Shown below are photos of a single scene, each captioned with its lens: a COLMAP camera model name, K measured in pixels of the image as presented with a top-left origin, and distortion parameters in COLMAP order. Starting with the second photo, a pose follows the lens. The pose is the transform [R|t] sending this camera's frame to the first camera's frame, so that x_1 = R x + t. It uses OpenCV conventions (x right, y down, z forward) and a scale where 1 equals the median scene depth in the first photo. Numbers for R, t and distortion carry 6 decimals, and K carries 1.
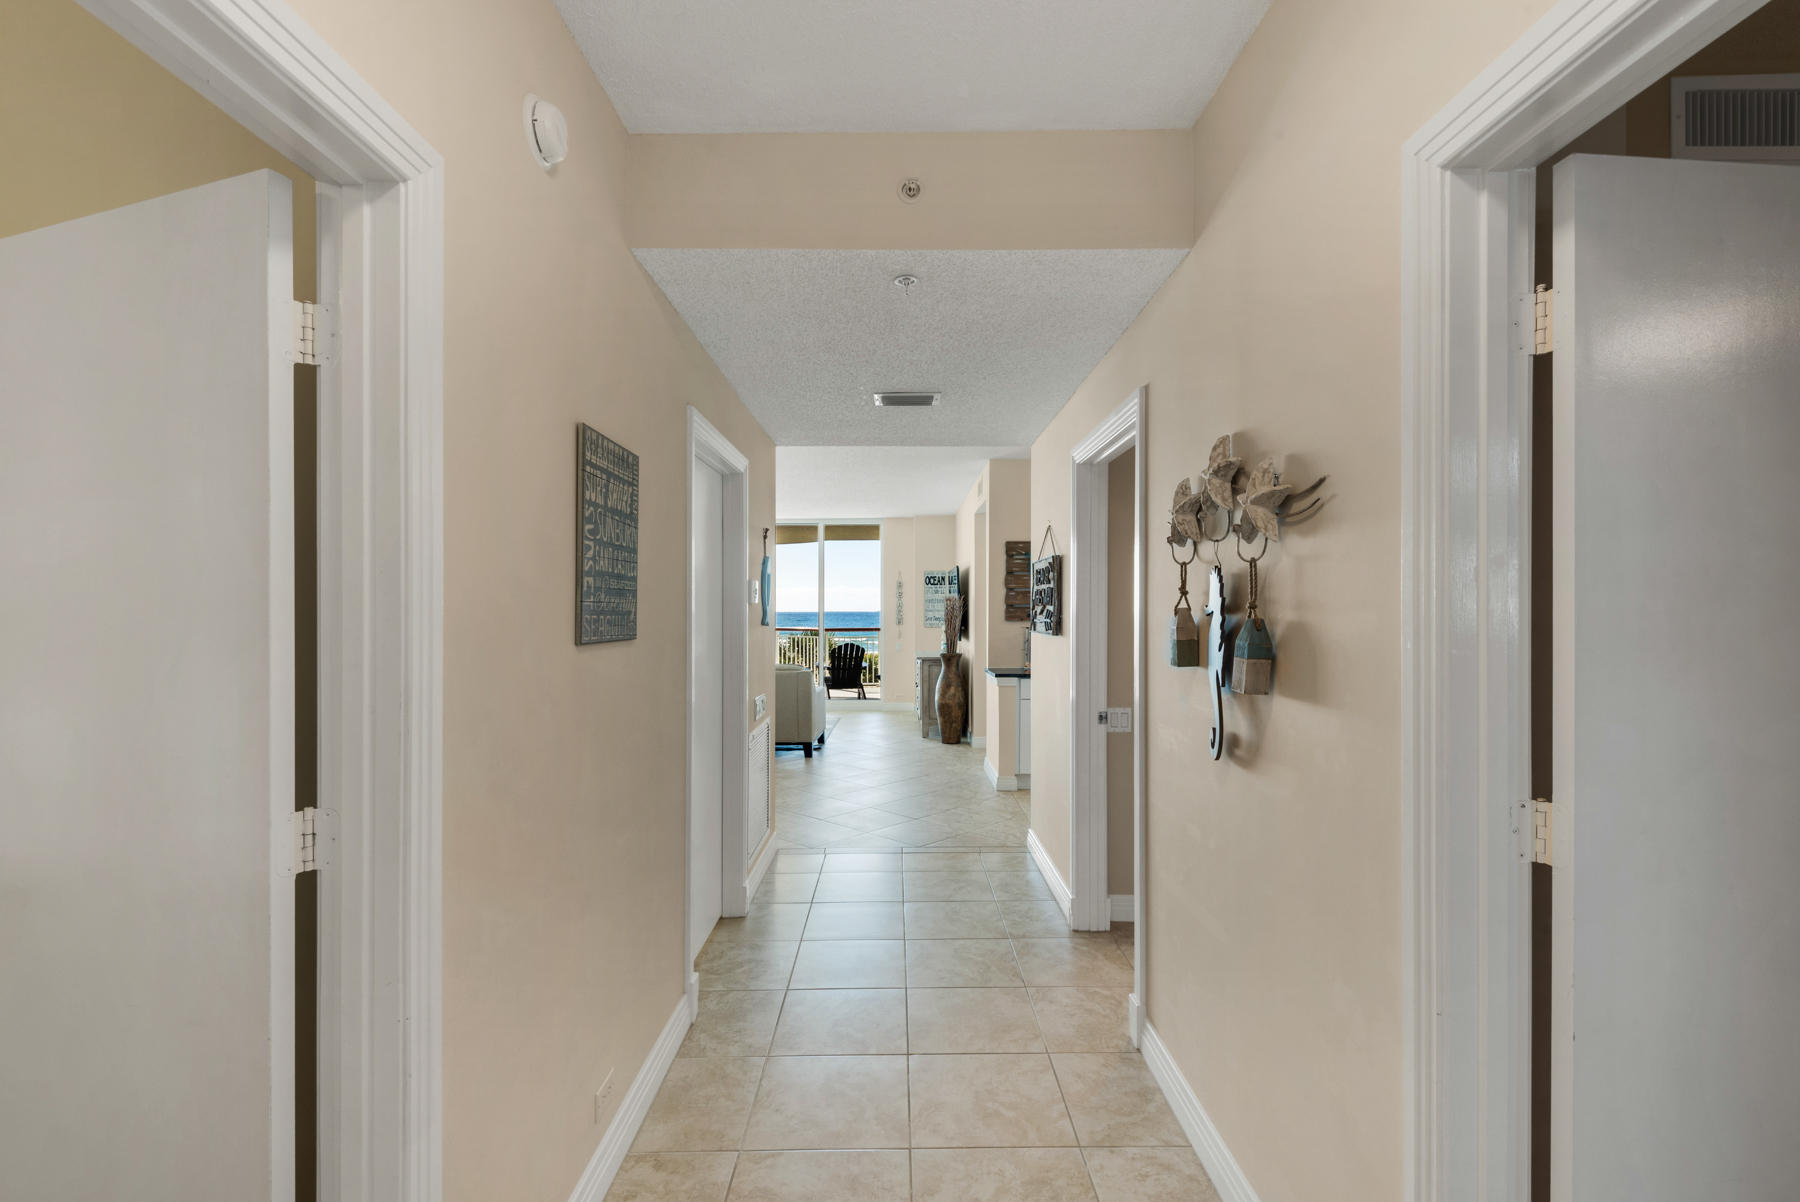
lens RADIAL K [[809.5, 0, 904.5], [0, 809.5, 609.2], [0, 0, 1]] dist [0.024990, -0.012430]
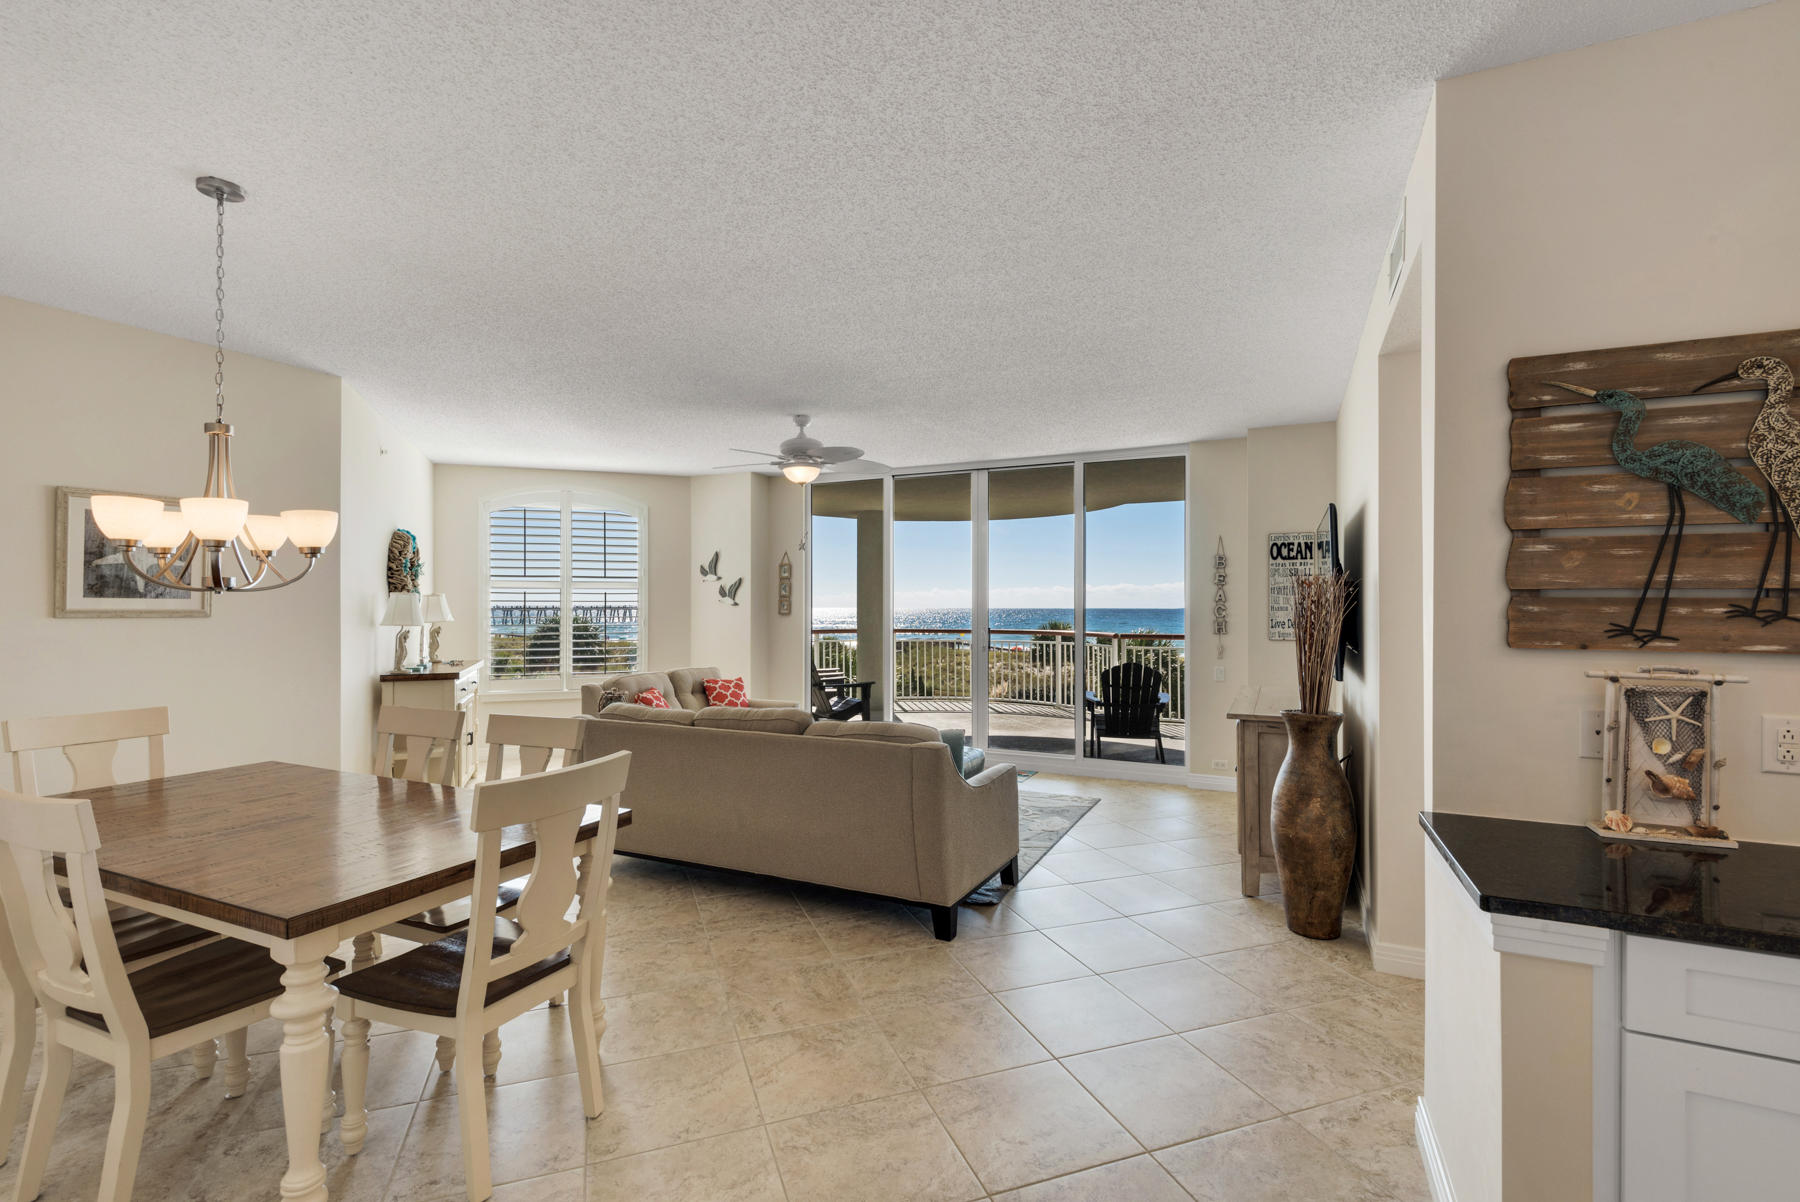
lens RADIAL K [[809.5, 0, 899.0], [0, 809.5, 602.5], [0, 0, 1]] dist [0.024990, -0.012430]
pose [[0.901794, -0.003541, -0.432152, 0.046063], [0.002310, 0.999992, -0.003374, -0.000510], [0.432160, 0.002044, 0.901795, 0.522775]]
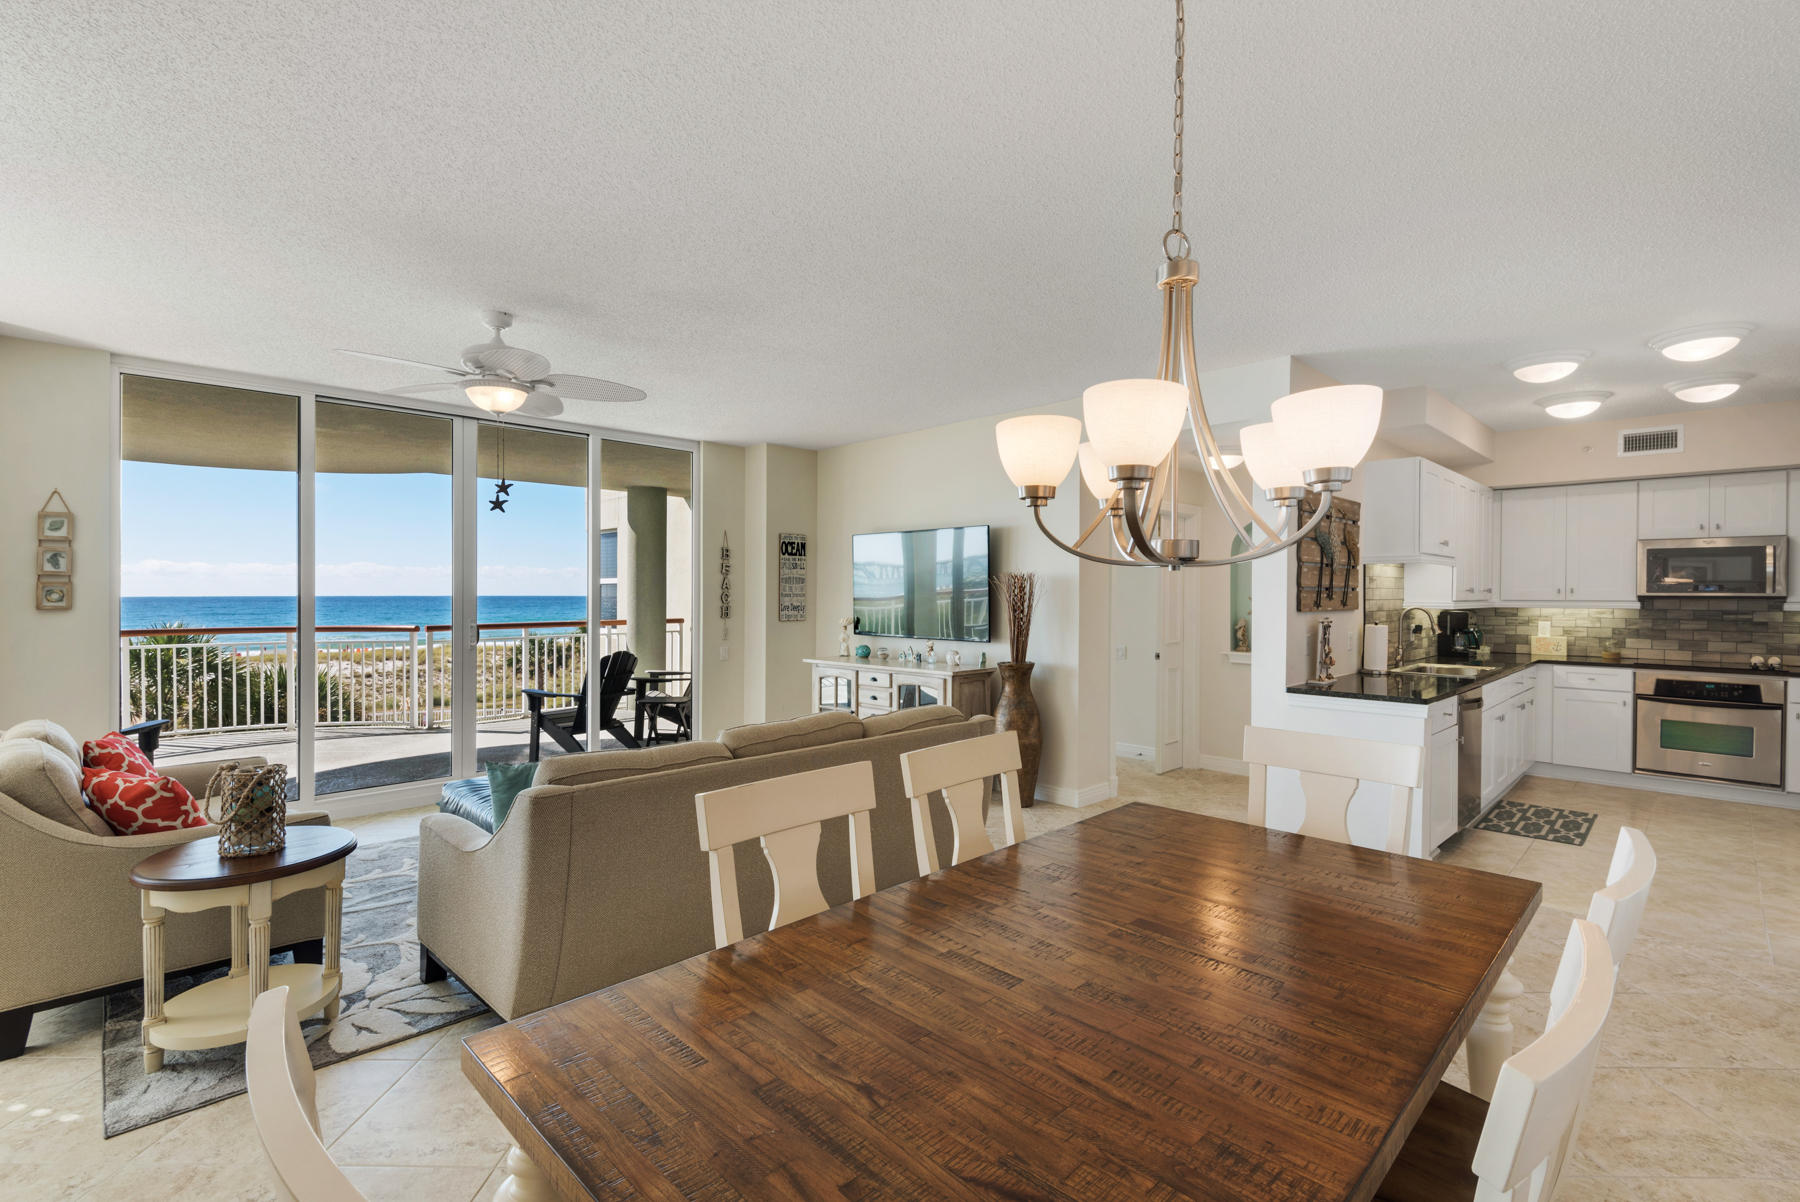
lens RADIAL K [[809.5, 0, 894.4], [0, 809.5, 597.9], [0, 0, 1]] dist [0.024990, -0.012430]
pose [[0.713885, -0.007319, 0.700224, -0.446687], [-0.000905, 0.999935, 0.011374, -0.003345], [-0.700262, -0.008753, 0.713832, 0.605224]]
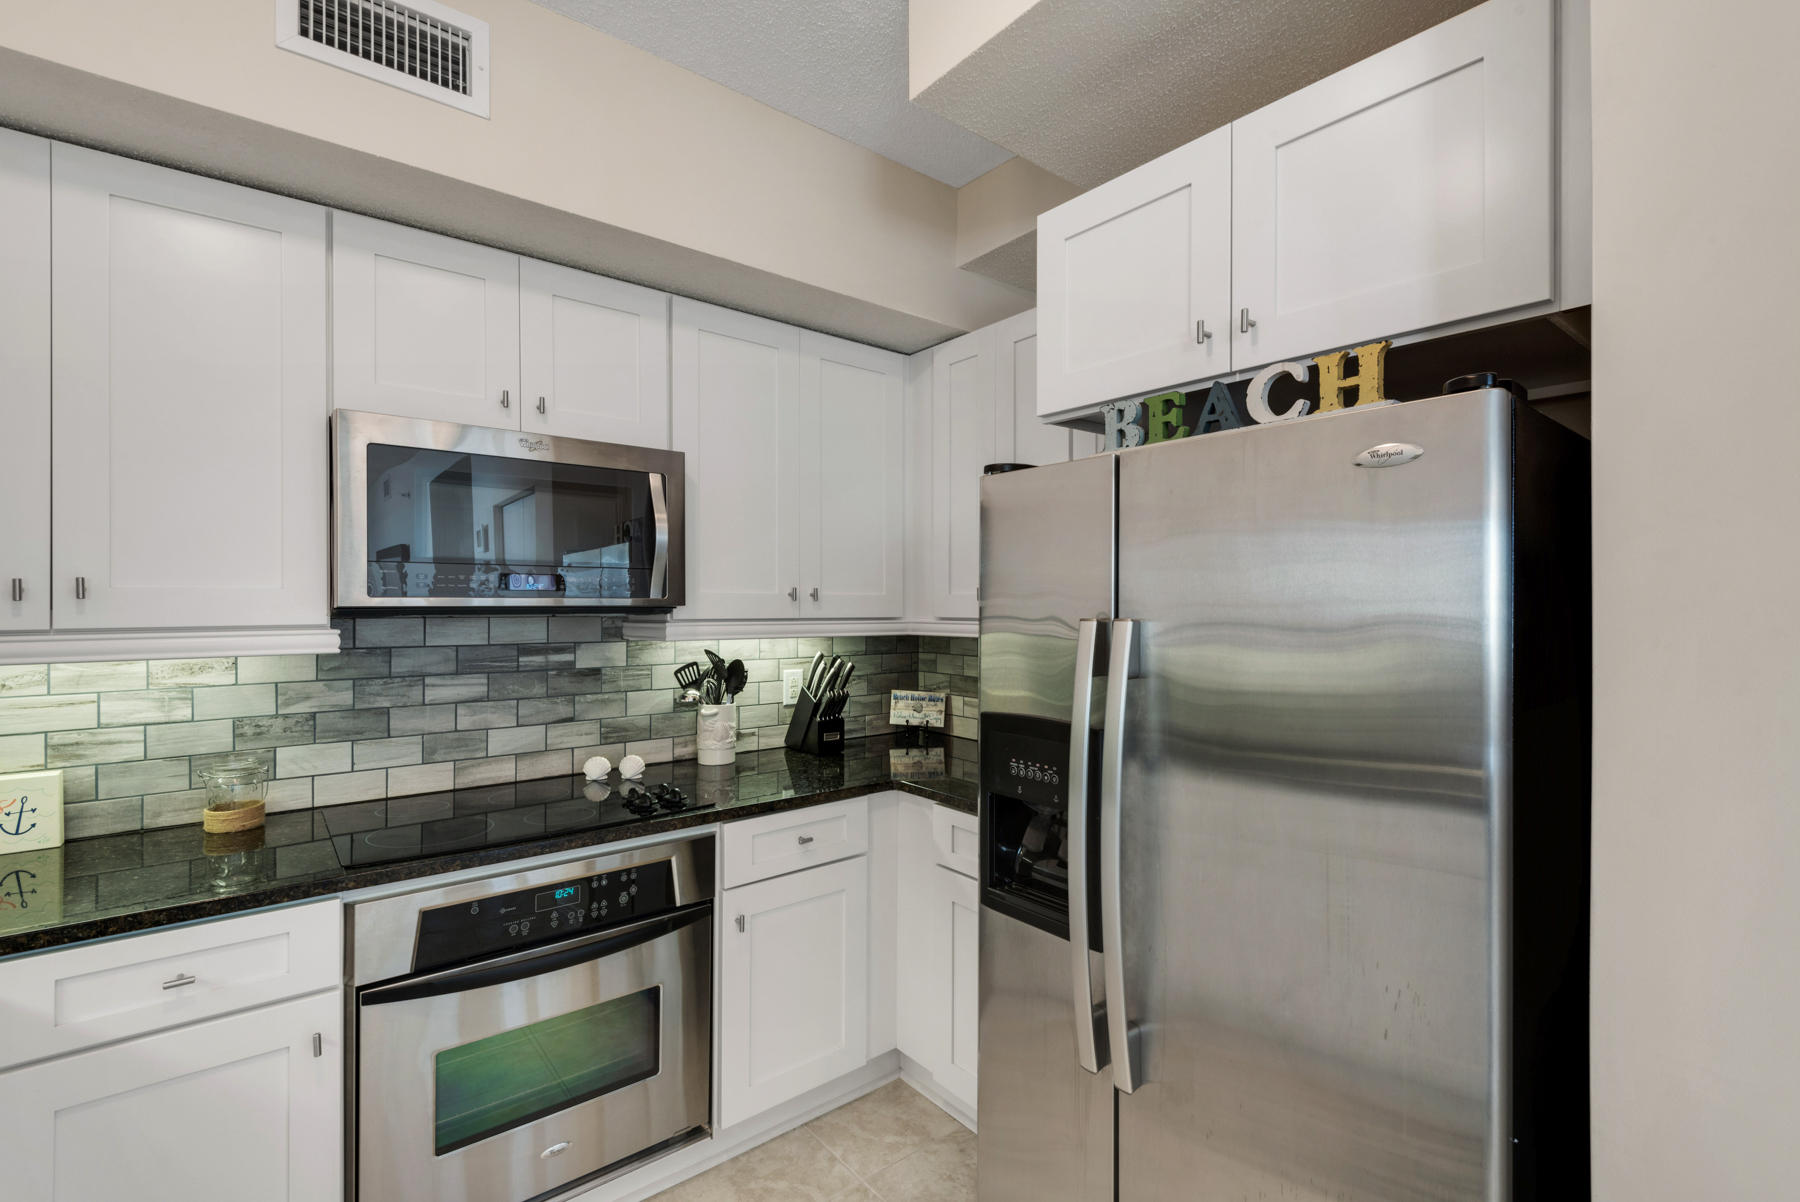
lens RADIAL K [[809.5, 0, 900.8], [0, 809.5, 598.4], [0, 0, 1]] dist [0.024990, -0.012430]
pose [[-0.627826, 0.000781, 0.778354, 0.251483], [-0.000392, 0.999999, -0.001320, 0.000128], [-0.778354, -0.001134, -0.627825, 0.677230]]
